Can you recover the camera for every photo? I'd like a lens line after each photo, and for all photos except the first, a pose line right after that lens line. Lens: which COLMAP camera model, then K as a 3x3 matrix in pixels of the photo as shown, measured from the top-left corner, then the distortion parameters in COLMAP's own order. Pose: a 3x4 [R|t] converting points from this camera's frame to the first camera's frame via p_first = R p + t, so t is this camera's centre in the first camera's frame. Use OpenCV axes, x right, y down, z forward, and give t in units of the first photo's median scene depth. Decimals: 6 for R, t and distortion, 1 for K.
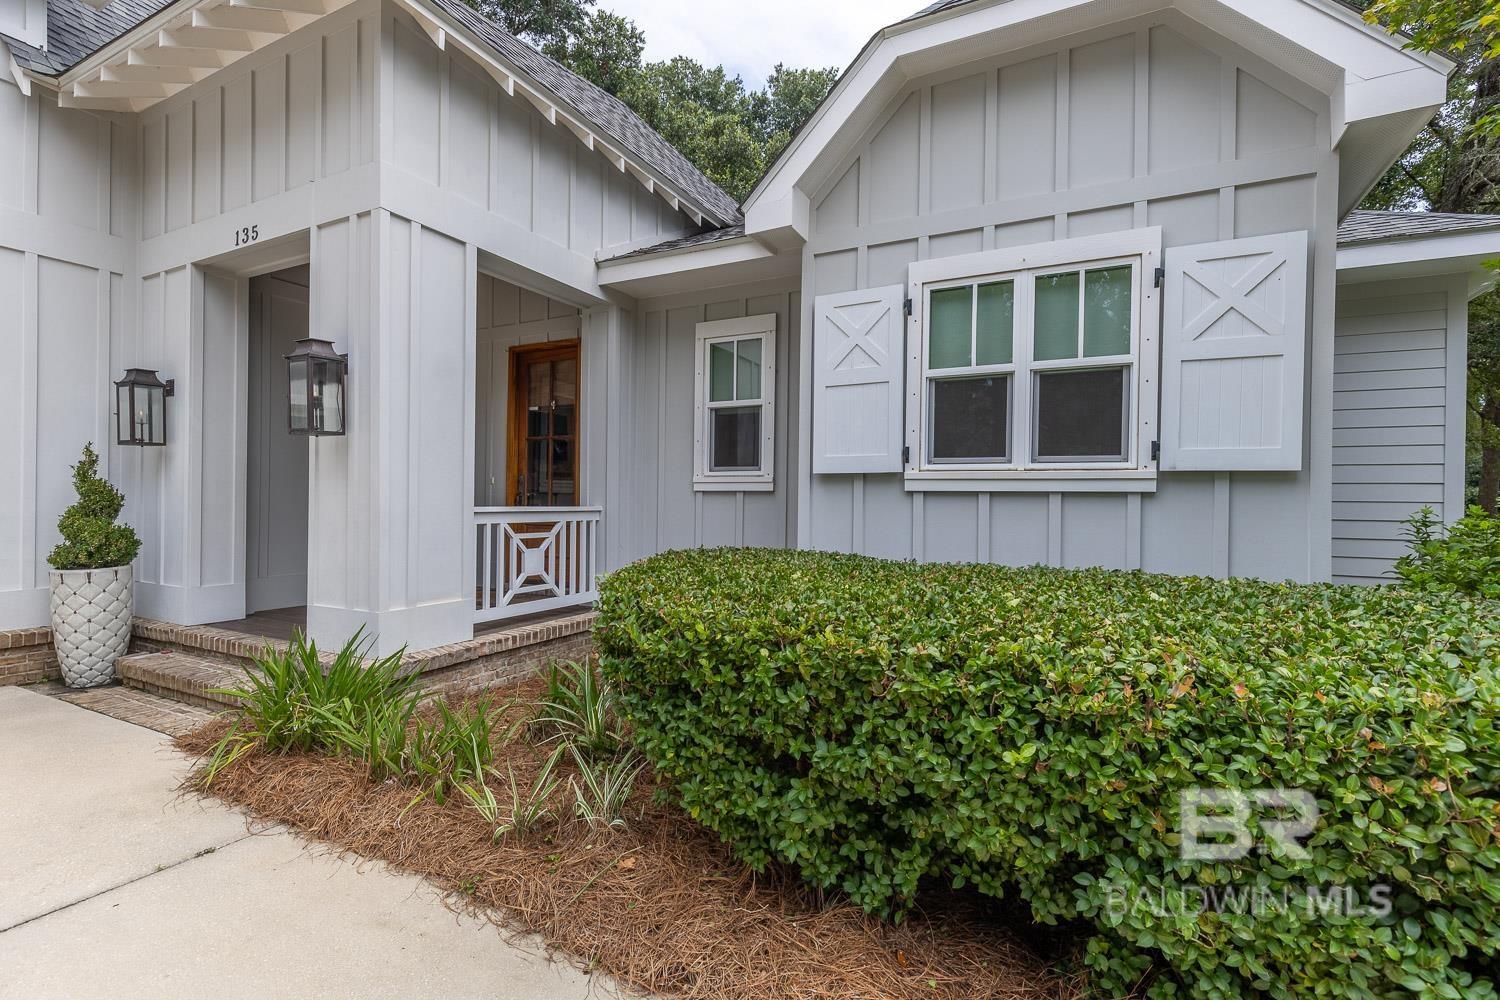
lens RADIAL K [[682.0, 0, 747.1], [0, 682.0, 501.1], [0, 0, 1]] dist [0.004902, -0.000631]
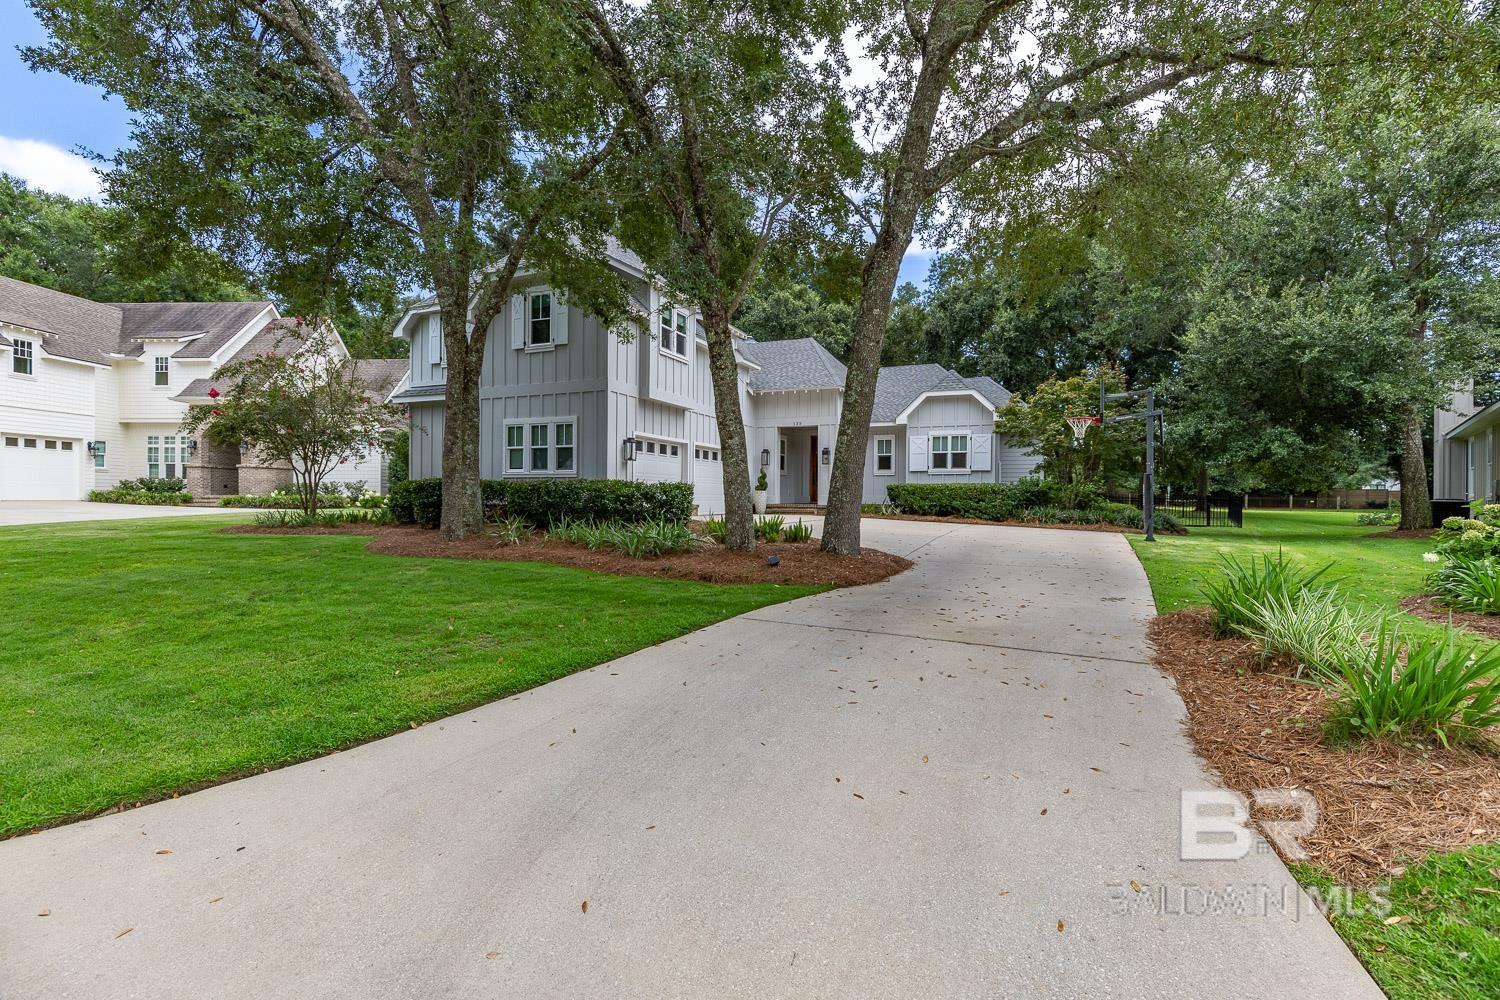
lens RADIAL K [[682.0, 0, 746.0], [0, 682.0, 496.4], [0, 0, 1]] dist [0.004902, -0.000631]
pose [[0.997491, -0.005043, 0.070609, -1.562816], [0.005126, 0.999986, -0.000995, 0.157000], [-0.070603, 0.001355, 0.997504, -4.209834]]
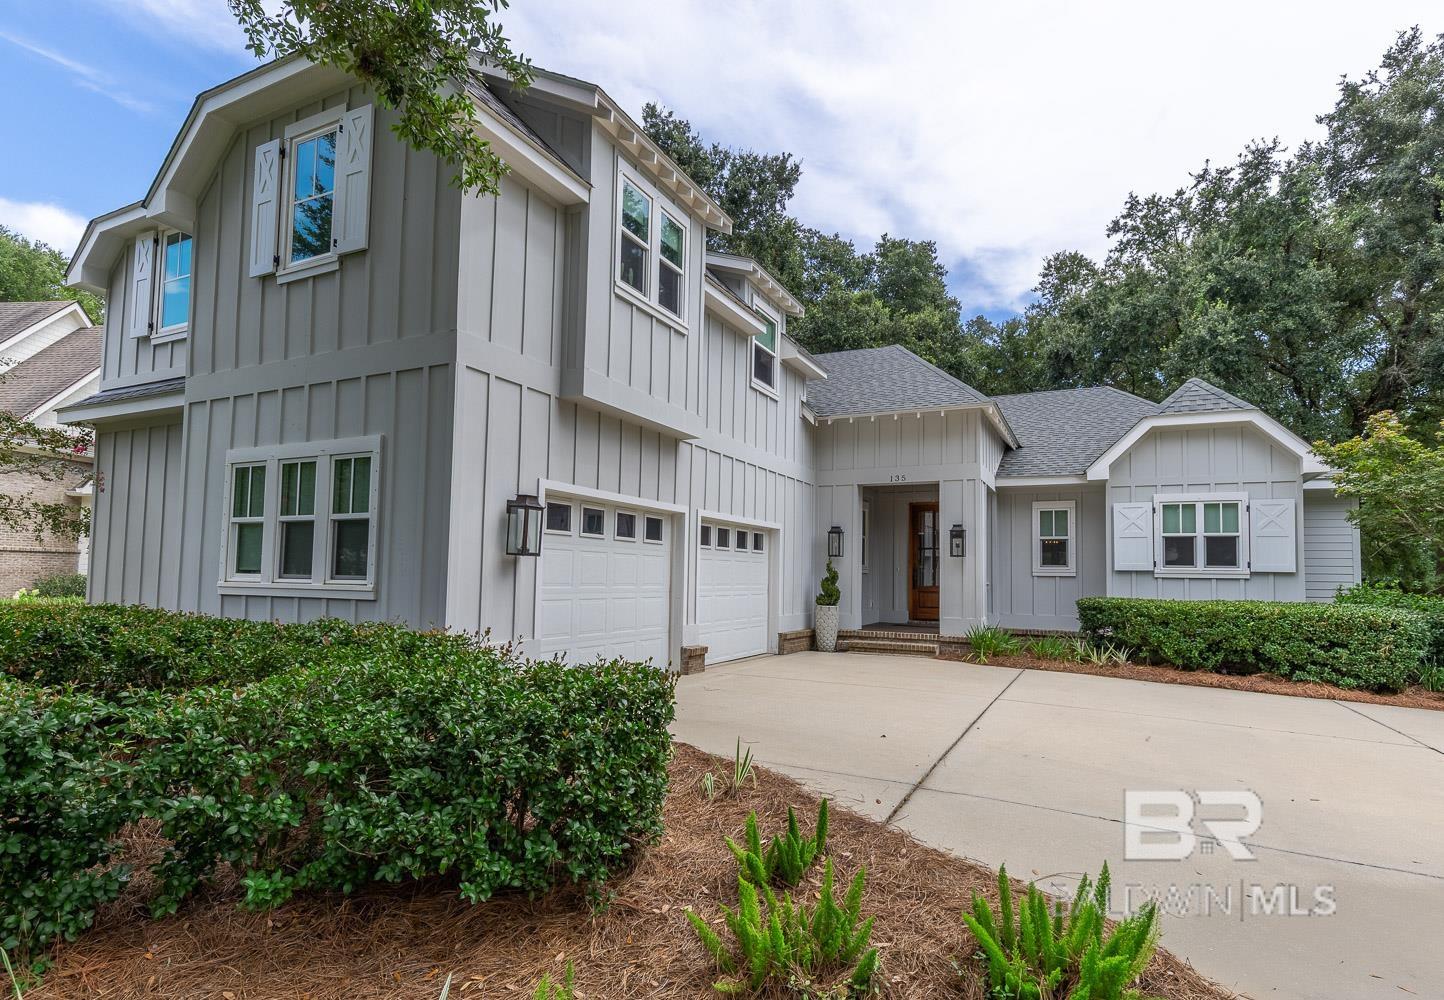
lens RADIAL K [[740.1, 0, 735.4], [0, 740.1, 535.1], [0, 0, 1]] dist [0.006021, 0.000148]
pose [[0.999546, 0.006578, 0.029415, -1.538096], [-0.004923, 0.998418, -0.056005, -0.008281], [-0.029737, 0.055834, 0.997997, -1.928550]]
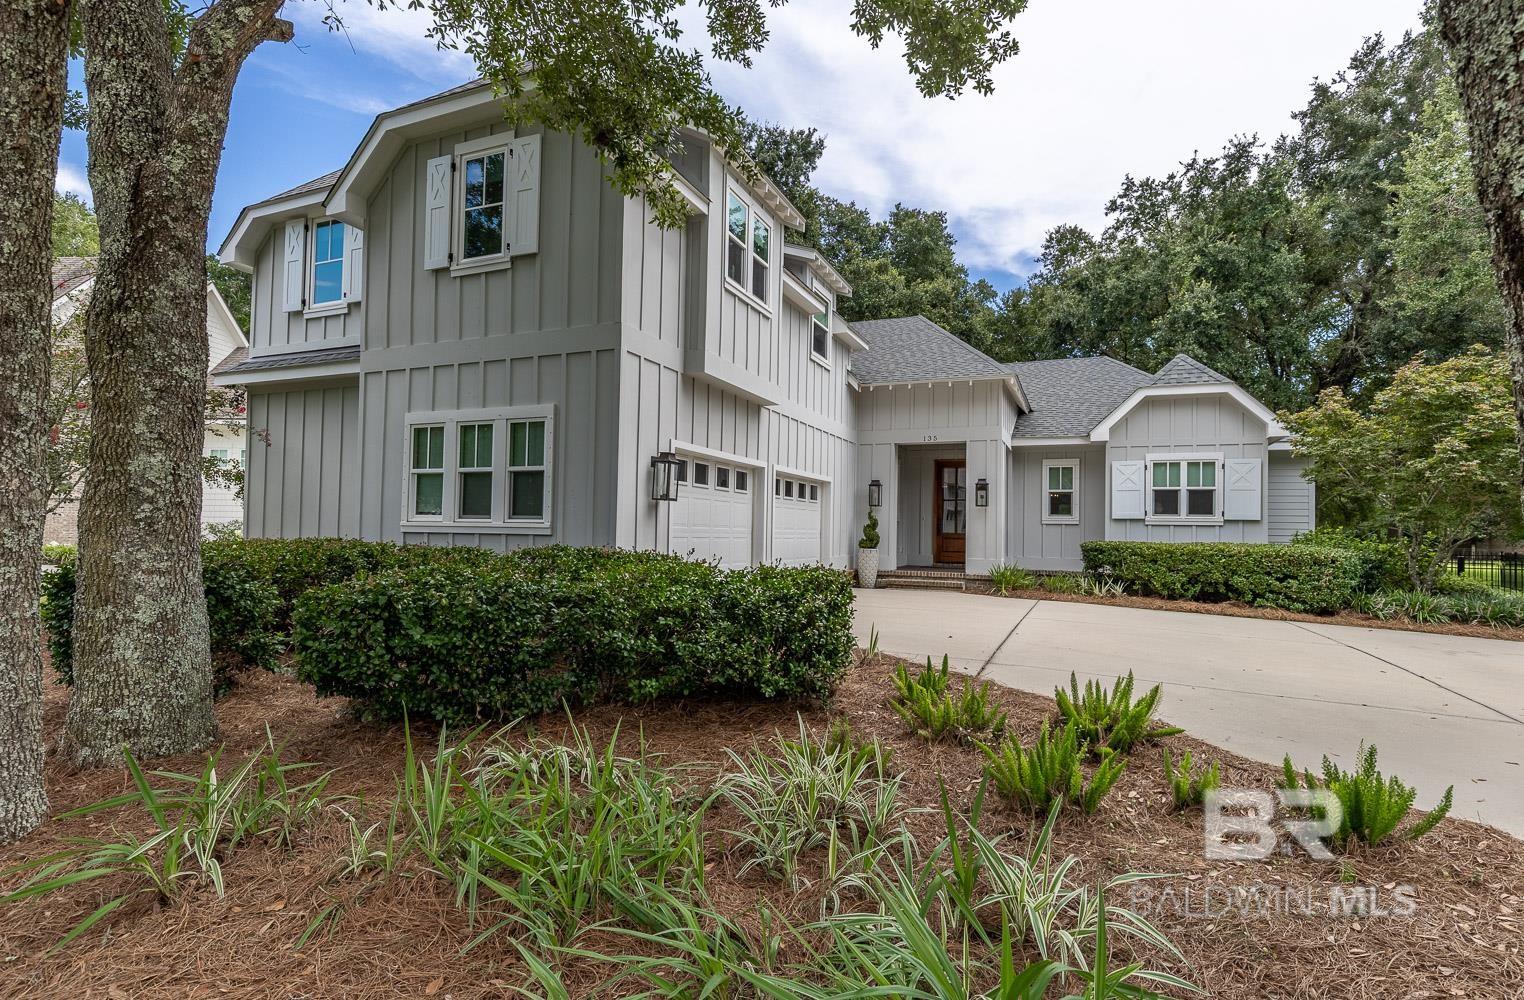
lens RADIAL K [[740.0, 0, 770.8], [0, 740.0, 509.1], [0, 0, 1]] dist [0.008451, -0.001263]
pose [[0.996536, 0.008505, 0.082726, -1.821080], [-0.005996, 0.999516, -0.030527, 0.031008], [-0.082946, 0.029925, 0.996105, -2.342498]]
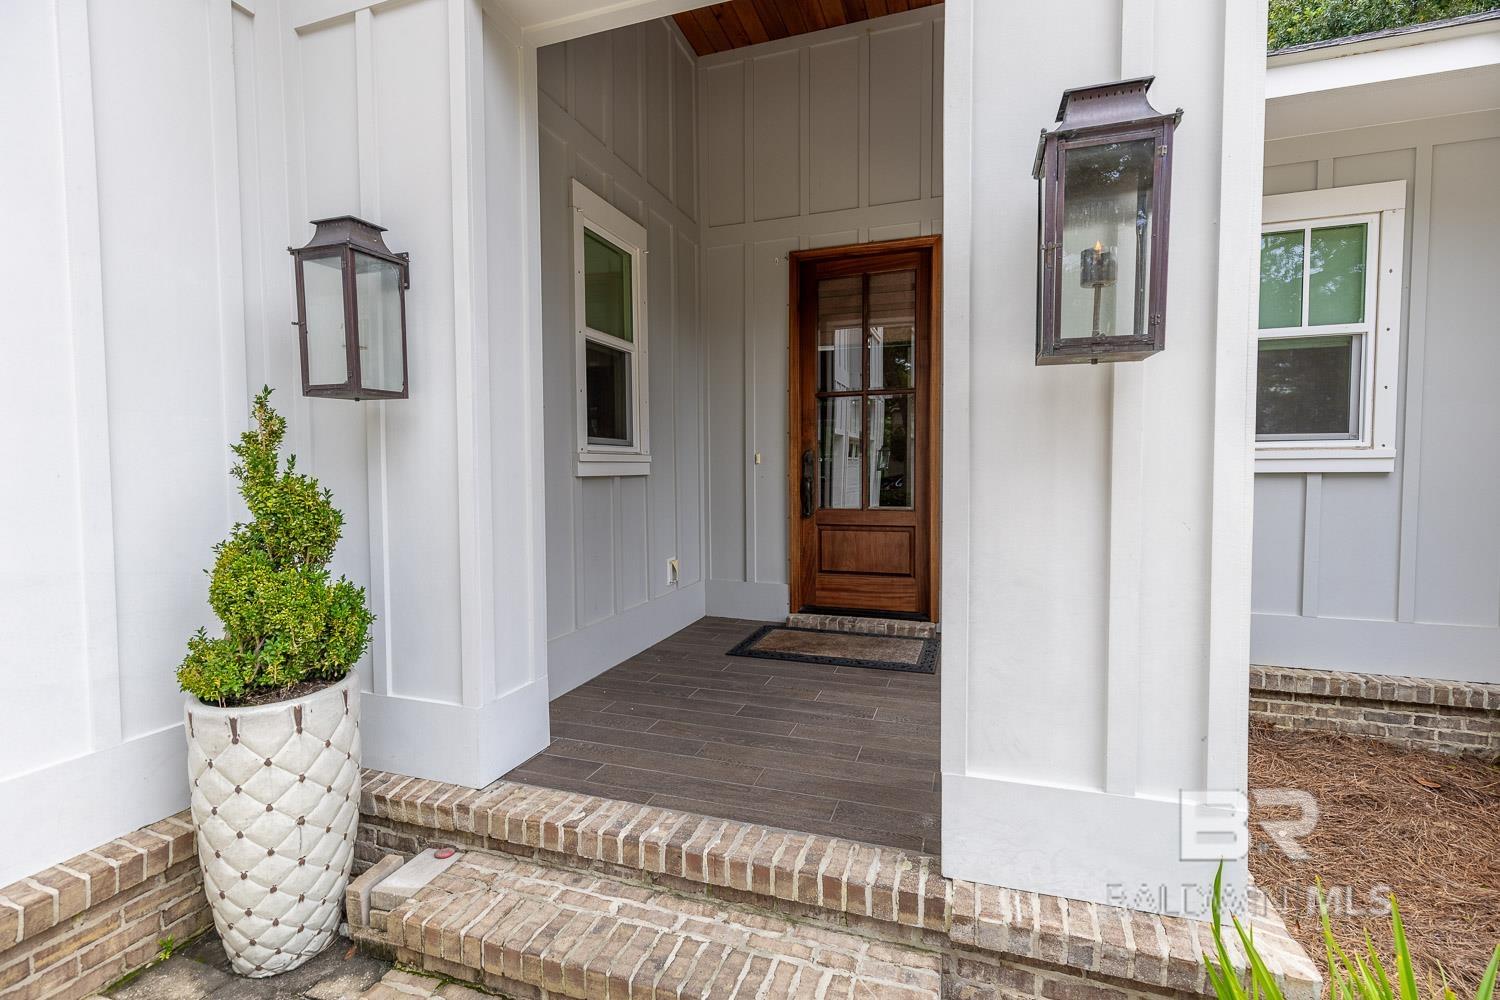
lens RADIAL K [[682.0, 0, 743.6], [0, 682.0, 496.9], [0, 0, 1]] dist [0.004902, -0.000631]
pose [[0.988254, -0.023604, 0.150987, -0.819053], [0.017434, 0.998963, 0.042064, -0.036248], [-0.151823, -0.038938, 0.987640, 0.607449]]
